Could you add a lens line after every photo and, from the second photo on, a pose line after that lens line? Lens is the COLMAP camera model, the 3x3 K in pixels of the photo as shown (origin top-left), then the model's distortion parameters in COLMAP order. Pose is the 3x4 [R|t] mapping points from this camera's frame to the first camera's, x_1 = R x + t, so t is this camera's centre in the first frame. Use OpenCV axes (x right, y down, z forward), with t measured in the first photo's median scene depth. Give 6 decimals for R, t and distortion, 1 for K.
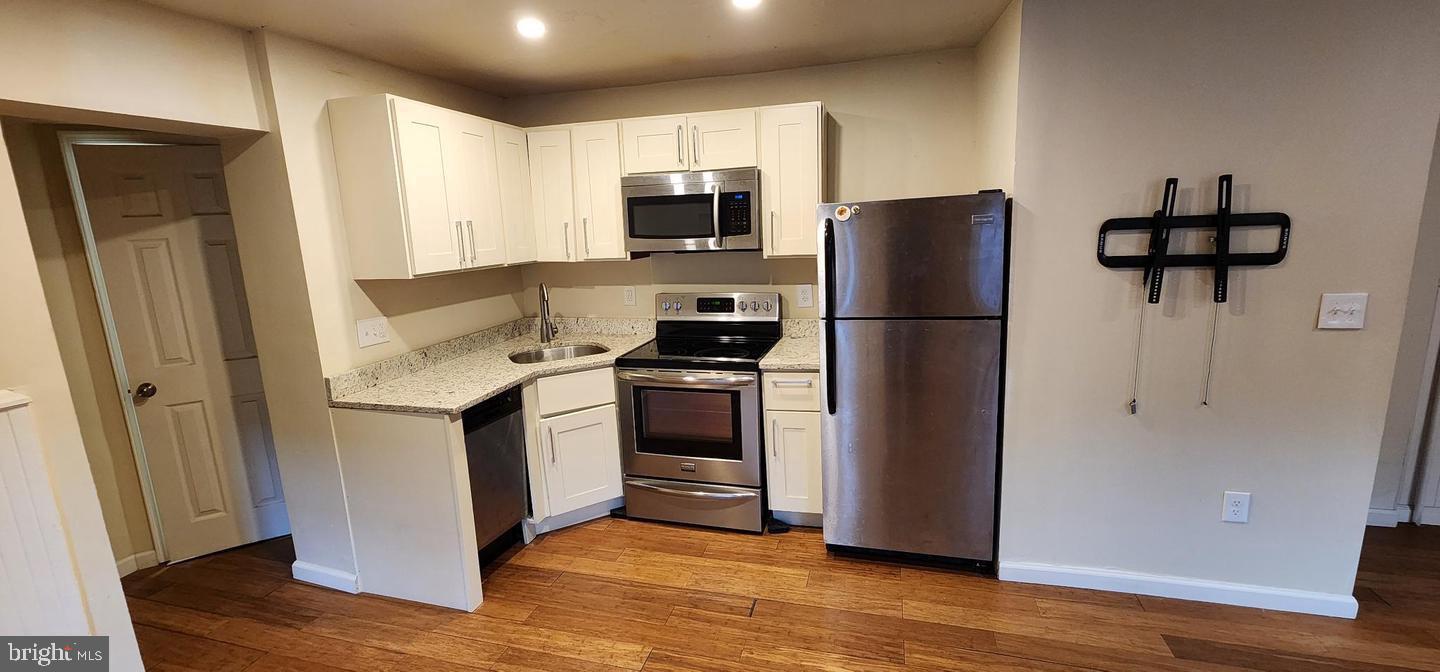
lens RADIAL K [[587.2, 0, 705.4], [0, 587.2, 329.9], [0, 0, 1]] dist [-0.001985, 0.000164]
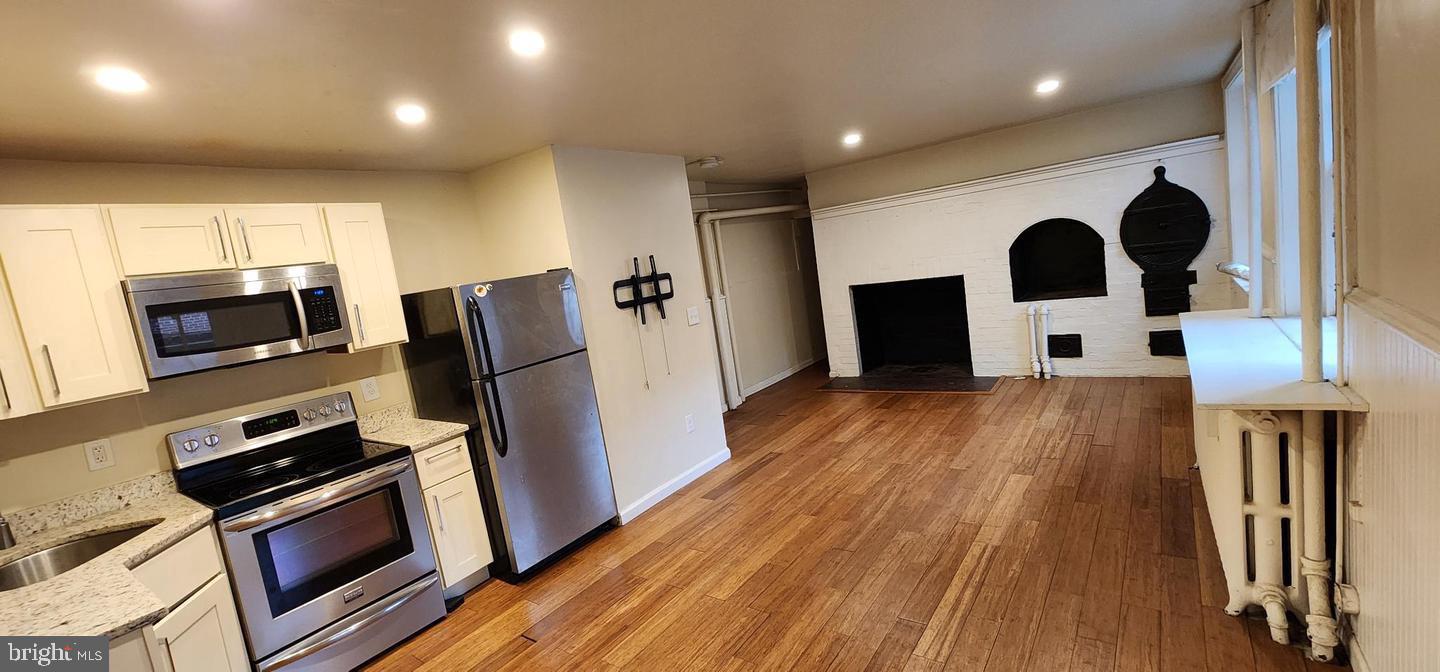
lens RADIAL K [[587.2, 0, 717.9], [0, 587.2, 332.5], [0, 0, 1]] dist [-0.001985, 0.000164]
pose [[0.351221, -0.125172, 0.927888, -0.669053], [0.300146, 0.953775, 0.015054, 0.015222], [-0.886880, 0.273214, 0.372555, 0.105418]]
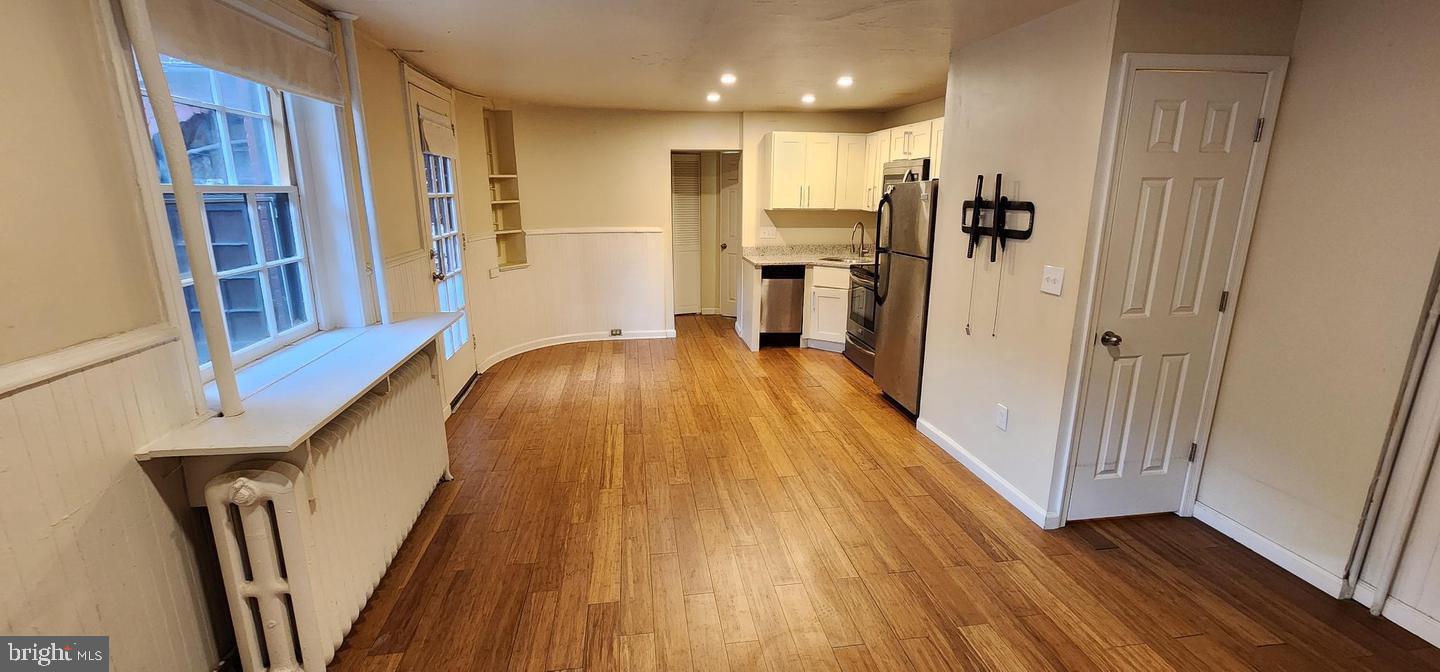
lens RADIAL K [[587.2, 0, 716.1], [0, 587.2, 333.0], [0, 0, 1]] dist [-0.001985, 0.000164]
pose [[0.415379, 0.254585, -0.873296, 1.487038], [-0.185941, 0.963530, 0.192449, -0.023415], [0.890442, 0.082442, 0.447568, -0.192144]]
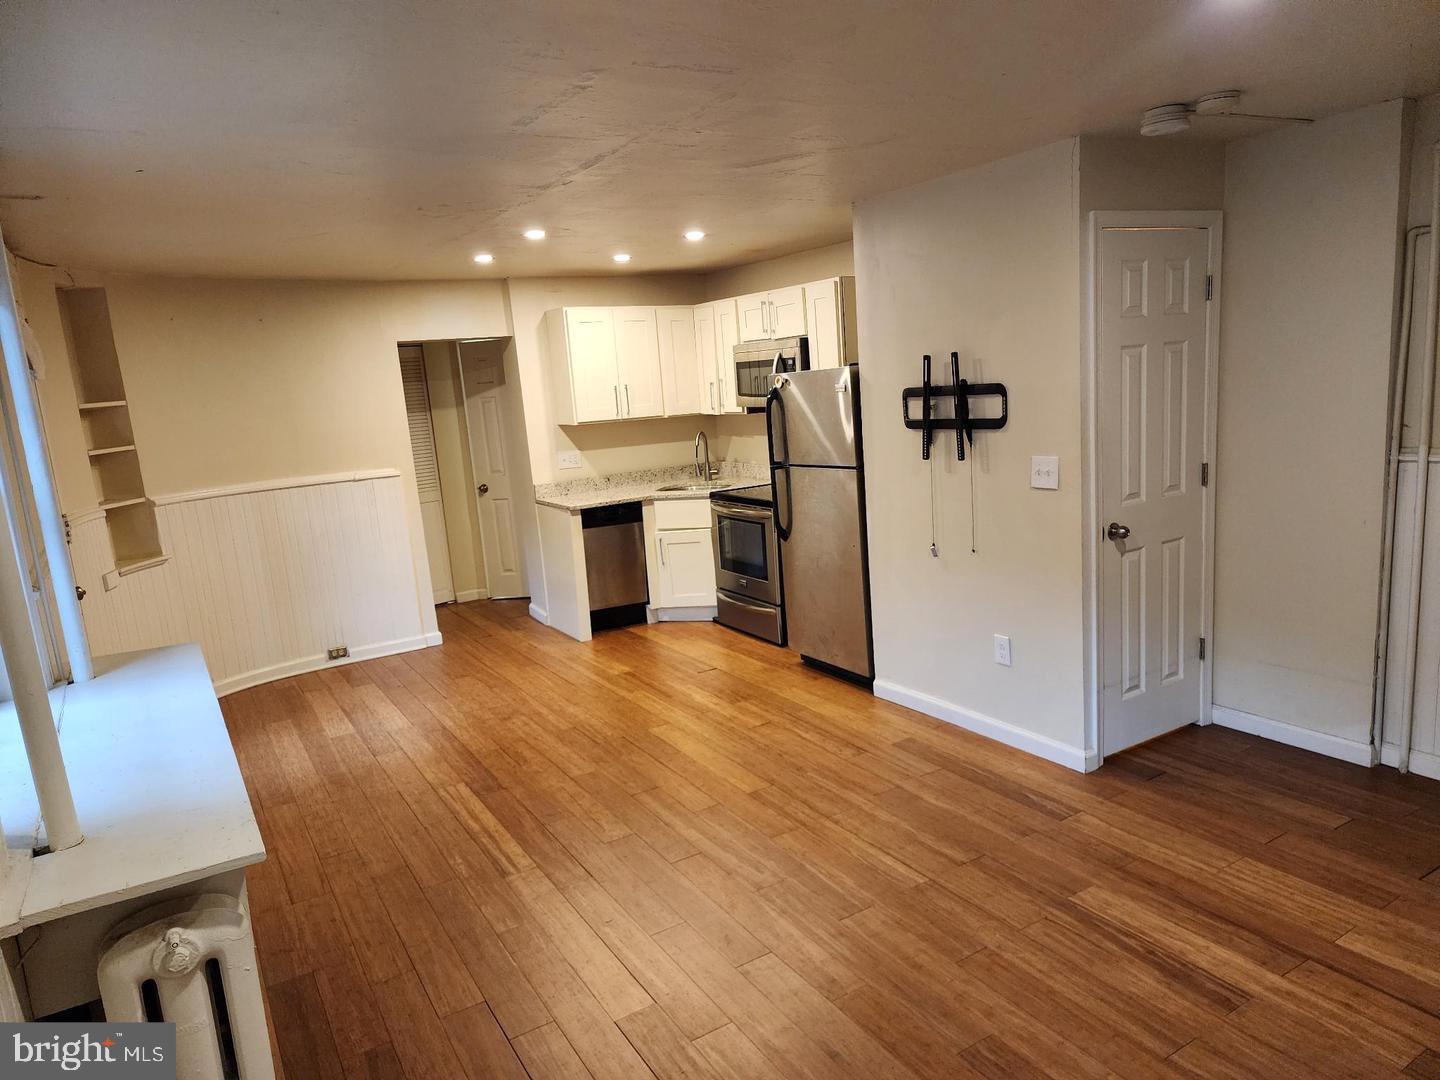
lens RADIAL K [[954.2, 0, 733.4], [0, 954.2, 552.5], [0, 0, 1]] dist [0.064446, -0.049058]
pose [[0.740846, 0.110700, -0.662490, 1.421459], [-0.082222, 0.993854, 0.074123, 0.024024], [0.666624, -0.000442, 0.745394, -0.563605]]
